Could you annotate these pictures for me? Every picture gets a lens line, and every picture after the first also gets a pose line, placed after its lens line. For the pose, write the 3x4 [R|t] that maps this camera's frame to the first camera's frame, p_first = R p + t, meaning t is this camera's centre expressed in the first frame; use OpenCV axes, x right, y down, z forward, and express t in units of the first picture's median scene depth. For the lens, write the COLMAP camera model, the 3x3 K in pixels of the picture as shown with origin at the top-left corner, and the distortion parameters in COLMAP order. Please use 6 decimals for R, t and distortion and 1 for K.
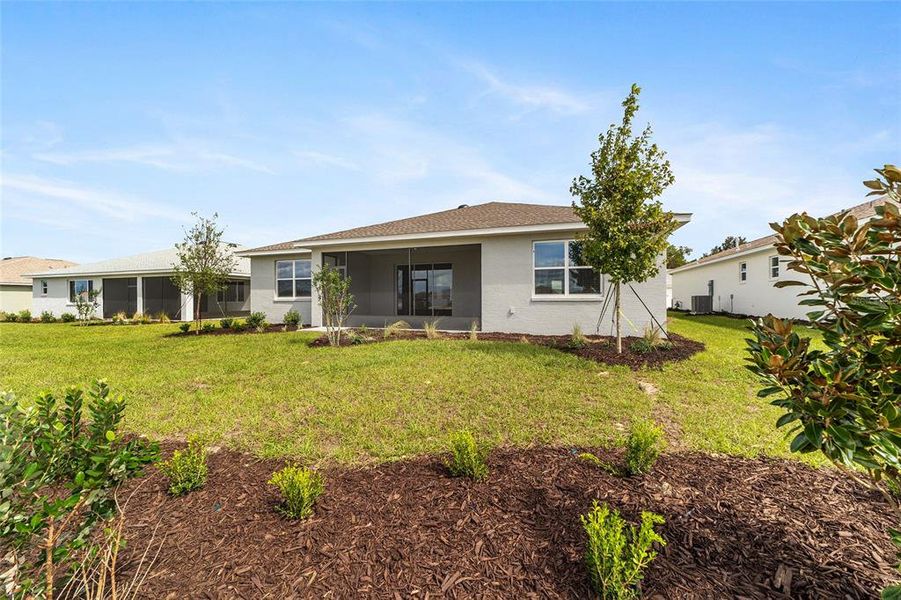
lens RADIAL K [[347.4, 0, 450.4], [0, 347.4, 299.9], [0, 0, 1]] dist [-0.006244, 0.004020]
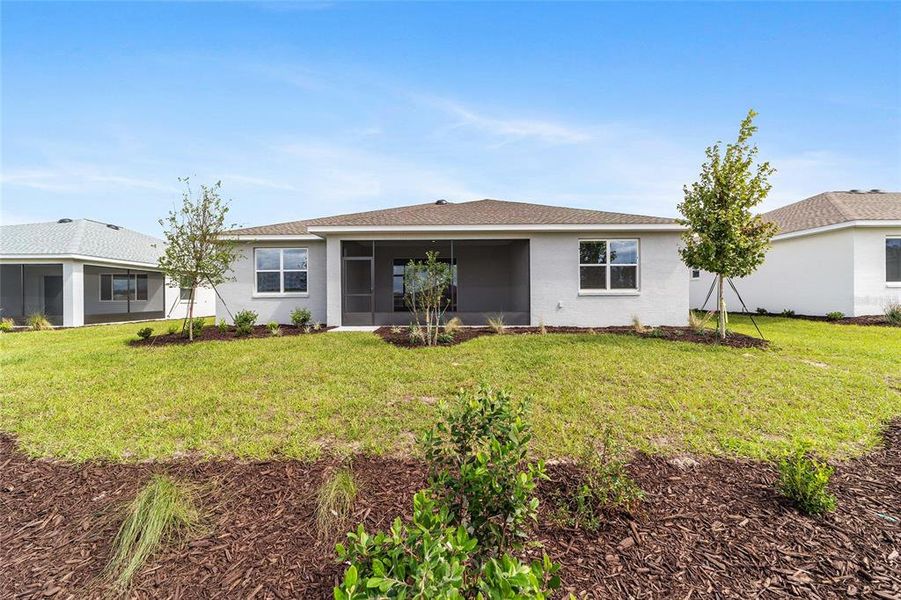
lens RADIAL K [[347.4, 0, 447.6], [0, 347.4, 298.5], [0, 0, 1]] dist [-0.006244, 0.004020]
pose [[0.948948, -0.004257, 0.315403, -0.395117], [0.004399, 0.999990, 0.000263, 0.008195], [-0.315401, 0.001138, 0.948958, 0.100429]]
